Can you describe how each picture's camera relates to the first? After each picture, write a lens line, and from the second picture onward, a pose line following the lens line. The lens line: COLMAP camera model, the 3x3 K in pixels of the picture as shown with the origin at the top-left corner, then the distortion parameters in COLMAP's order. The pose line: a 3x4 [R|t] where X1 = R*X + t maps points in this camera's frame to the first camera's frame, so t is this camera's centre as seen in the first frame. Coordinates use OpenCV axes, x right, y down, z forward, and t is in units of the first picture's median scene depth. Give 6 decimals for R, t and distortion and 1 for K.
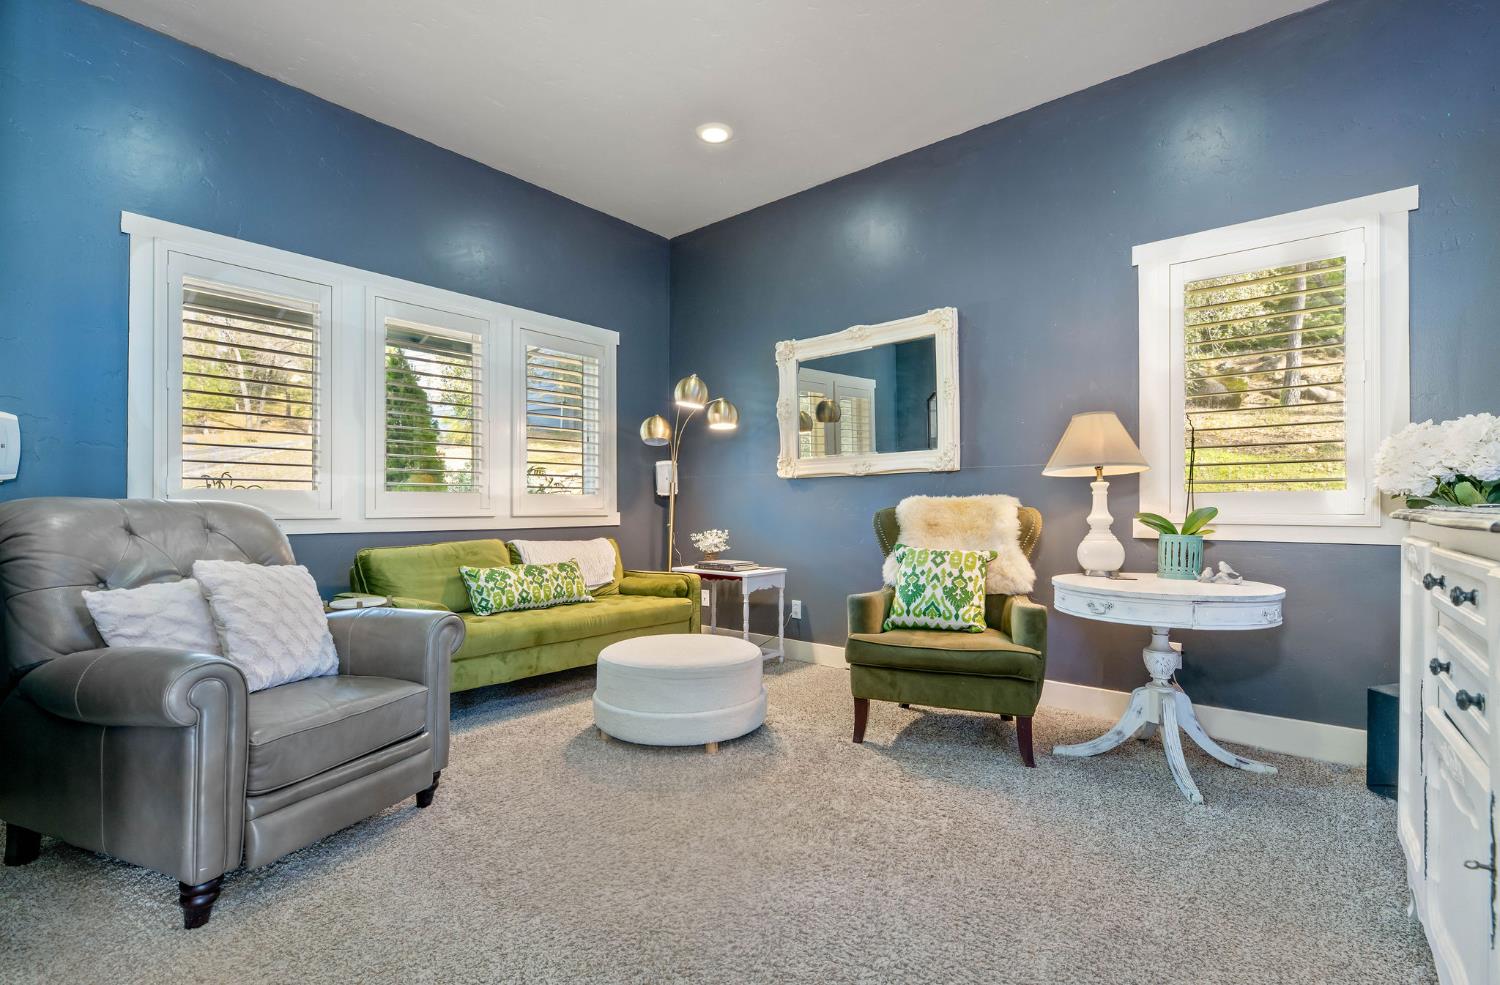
lens RADIAL K [[677.5, 0, 750.0], [0, 677.5, 492.5], [0, 0, 1]] dist [-0.015524, 0.000220]
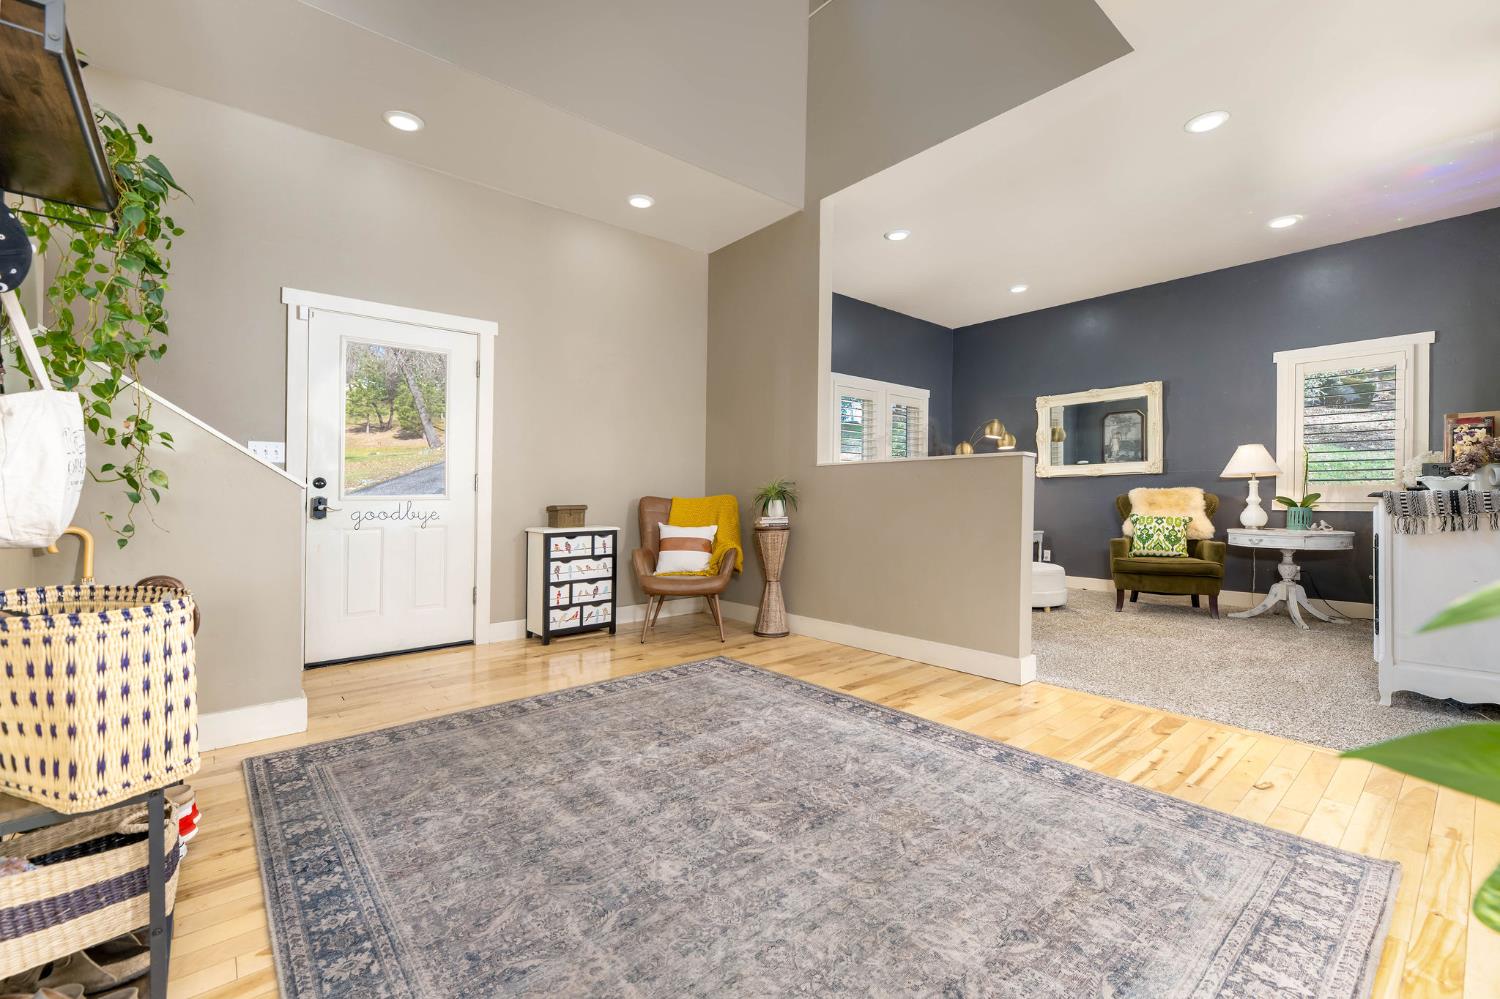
lens RADIAL K [[632.8, 0, 750.0], [0, 632.8, 499.5], [0, 0, 1]] dist [-0.014626, -0.000092]
pose [[0.985347, -0.005030, -0.170489, -0.570320], [0.009657, 0.999607, 0.026320, -0.021531], [0.170289, -0.027581, 0.985008, -0.969184]]
